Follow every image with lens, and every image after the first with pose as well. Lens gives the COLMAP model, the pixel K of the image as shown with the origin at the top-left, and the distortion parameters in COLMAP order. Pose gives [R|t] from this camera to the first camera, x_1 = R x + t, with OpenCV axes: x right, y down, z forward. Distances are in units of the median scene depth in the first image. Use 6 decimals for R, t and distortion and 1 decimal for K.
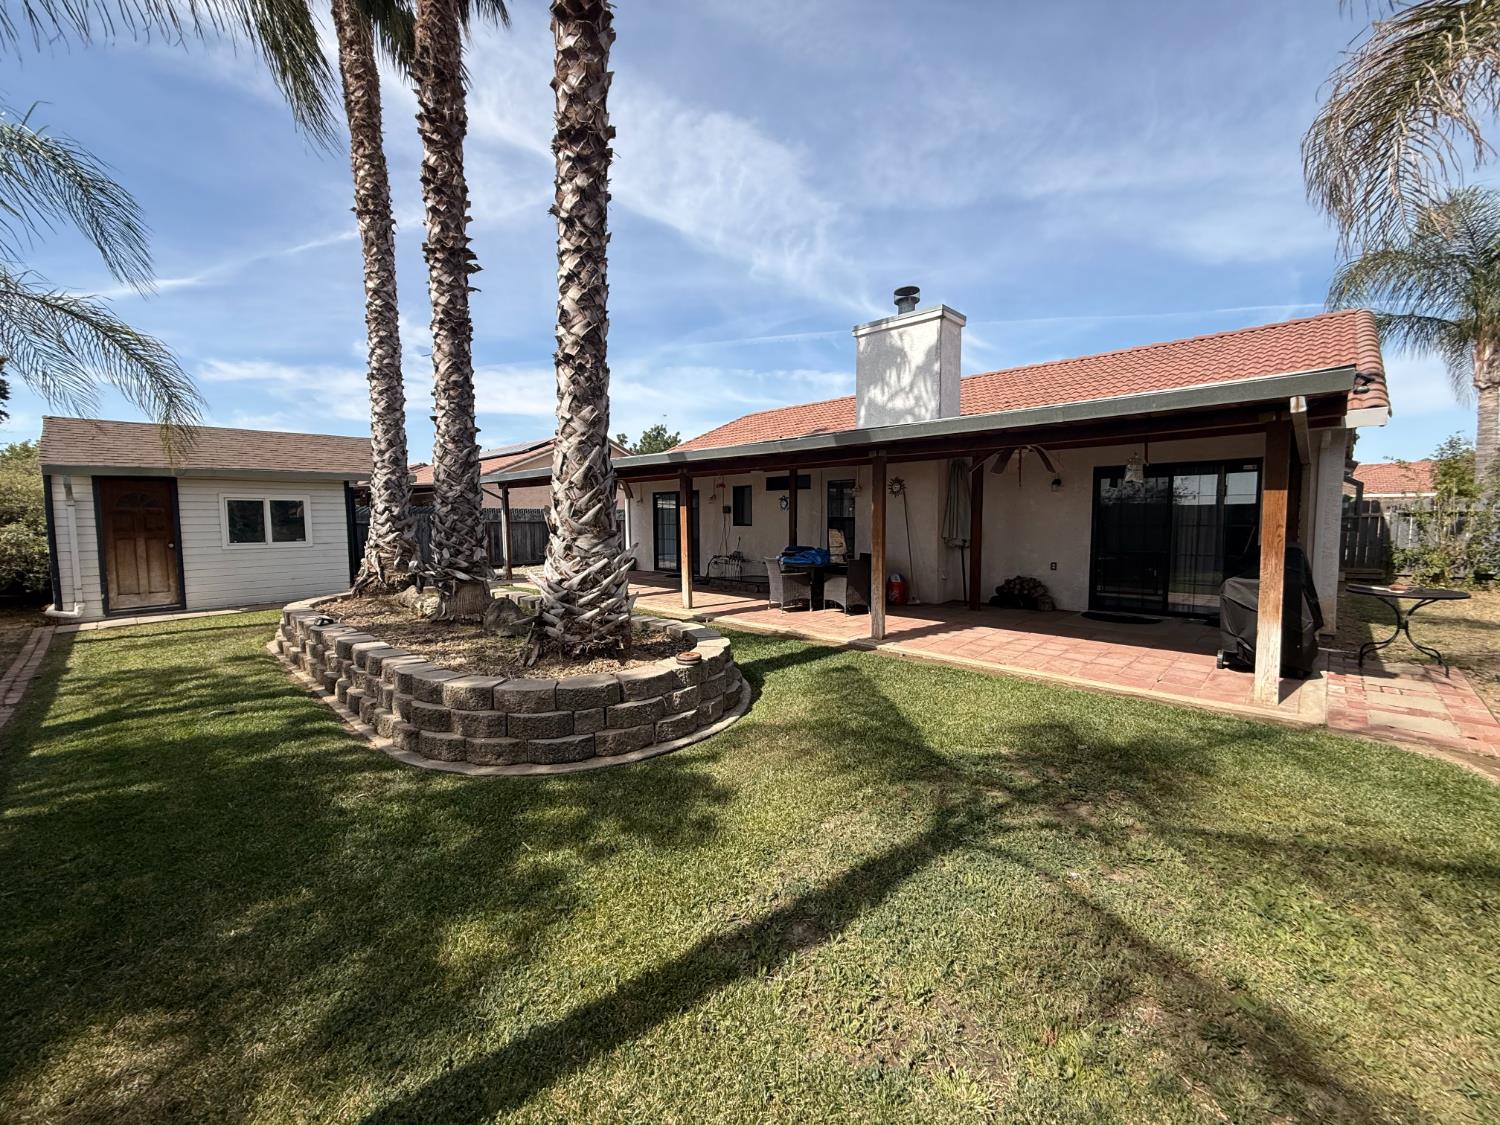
lens RADIAL K [[597.3, 0, 743.8], [0, 597.3, 566.0], [0, 0, 1]] dist [-0.000383, -0.000053]
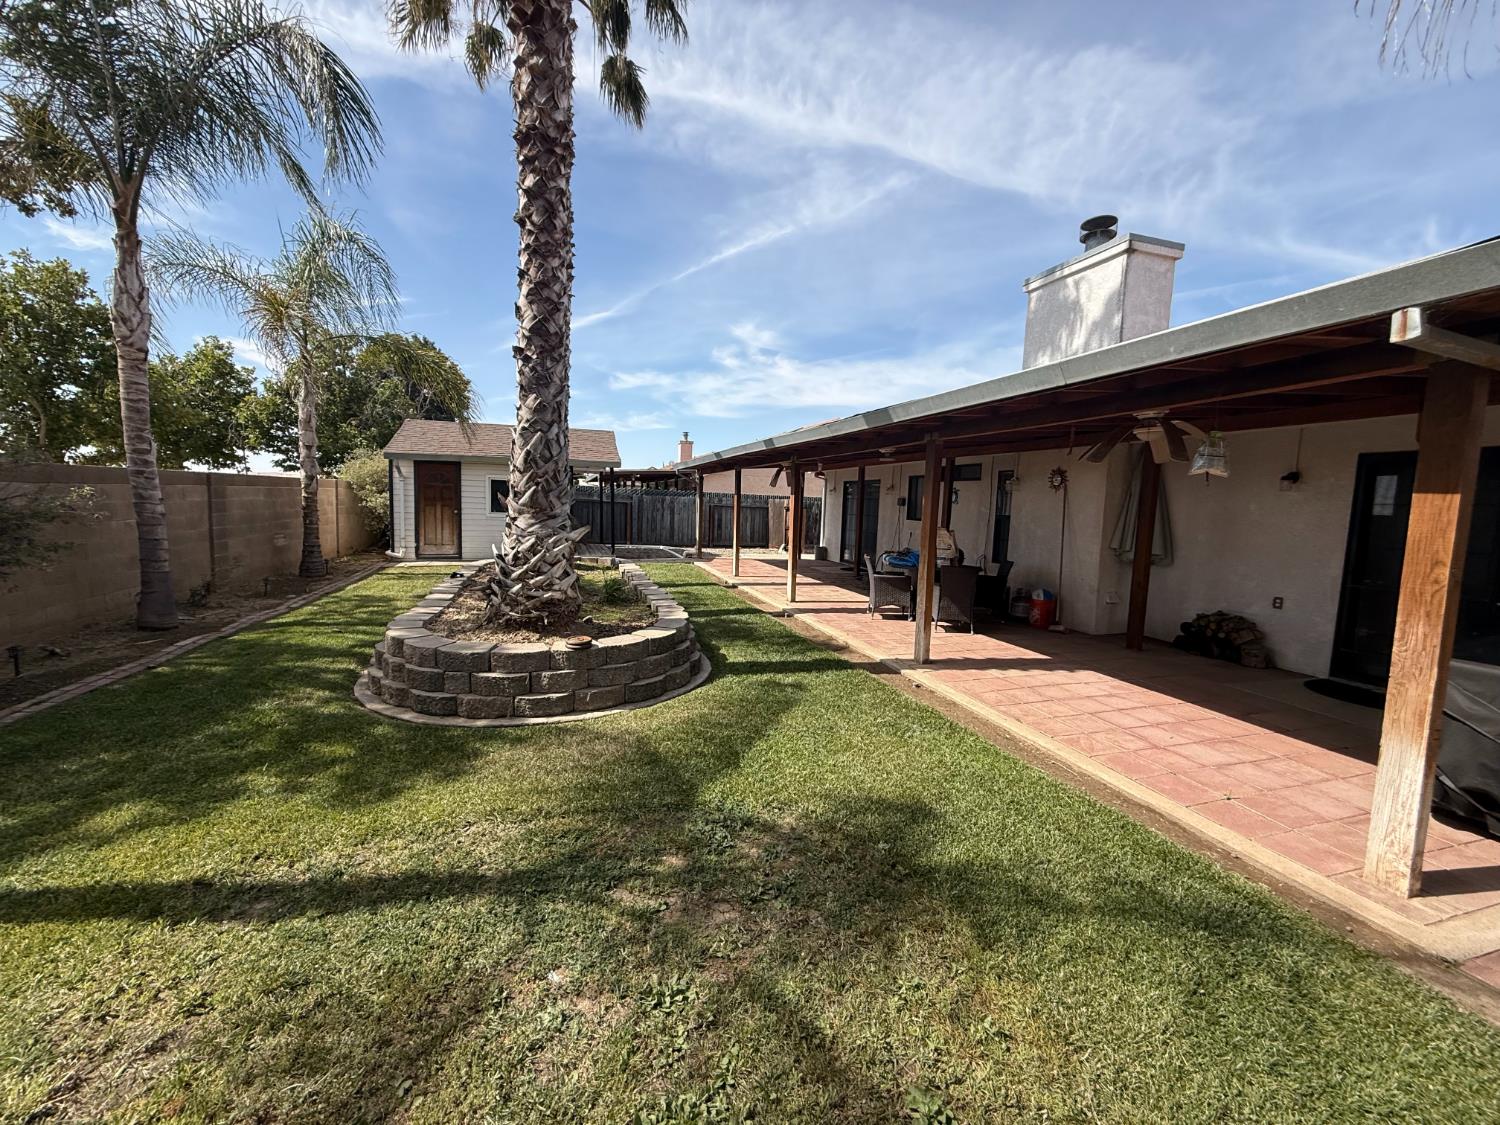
lens RADIAL K [[597.3, 0, 743.8], [0, 597.3, 566.0], [0, 0, 1]] dist [-0.000383, -0.000053]
pose [[0.872331, 0.089905, -0.480579, 0.617780], [-0.081726, 0.995931, 0.037969, -0.034097], [0.482037, 0.006155, 0.876129, 0.250648]]
